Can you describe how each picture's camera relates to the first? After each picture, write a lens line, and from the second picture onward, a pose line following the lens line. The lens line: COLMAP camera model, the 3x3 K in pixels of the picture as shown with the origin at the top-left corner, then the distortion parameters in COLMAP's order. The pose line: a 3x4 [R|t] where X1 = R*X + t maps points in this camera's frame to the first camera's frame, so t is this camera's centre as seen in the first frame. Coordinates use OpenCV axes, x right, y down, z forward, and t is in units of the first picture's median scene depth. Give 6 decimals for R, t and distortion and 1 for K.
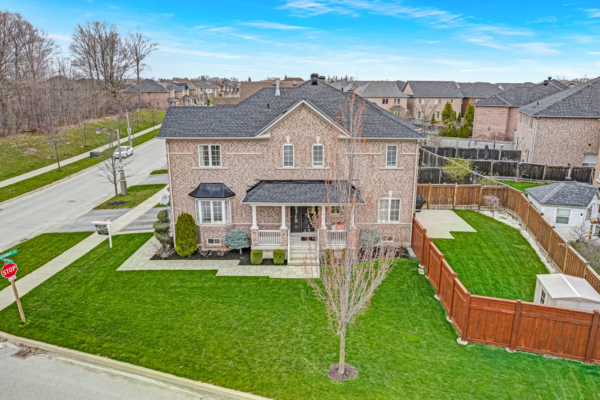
lens RADIAL K [[412.8, 0, 306.9], [0, 412.8, 199.6], [0, 0, 1]] dist [-0.088904, 0.087804]
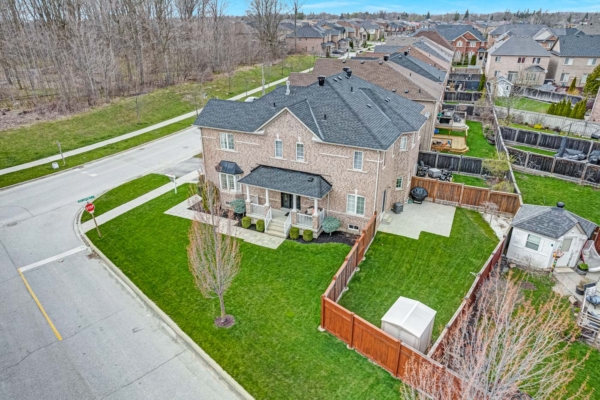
lens RADIAL K [[385.0, 0, 300.4], [0, 385.0, 196.4], [0, 0, 1]] dist [-0.075396, 0.068660]
pose [[0.902200, 0.173865, -0.394723, 0.488184], [-0.104692, 0.976062, 0.190639, -0.189823], [0.418419, -0.130670, 0.898805, -0.042657]]
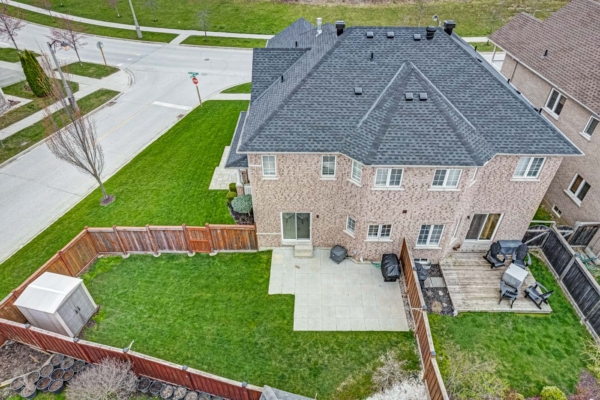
lens RADIAL K [[385.0, 0, 300.4], [0, 385.0, 196.4], [0, 0, 1]] dist [-0.075396, 0.068660]
pose [[-0.015427, 0.626541, -0.779235, 0.849350], [-0.256601, 0.750747, 0.608716, -0.519251], [0.966394, 0.209343, 0.149190, 0.970542]]
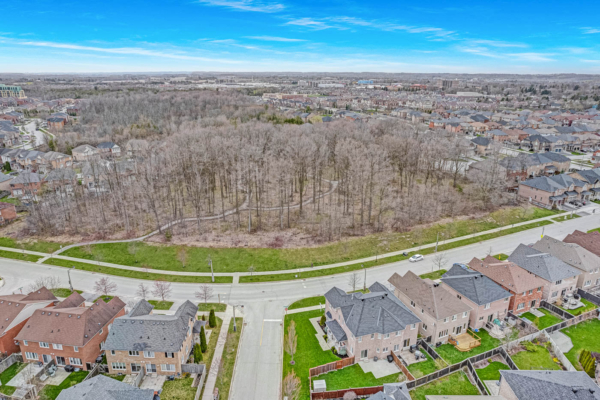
lens RADIAL K [[385.0, 0, 300.4], [0, 385.0, 196.4], [0, 0, 1]] dist [-0.075396, 0.068660]
pose [[0.330248, 0.284221, -0.900086, 2.439566], [-0.252492, 0.945438, 0.205901, -1.643566], [0.909497, 0.159266, 0.383992, -0.710554]]
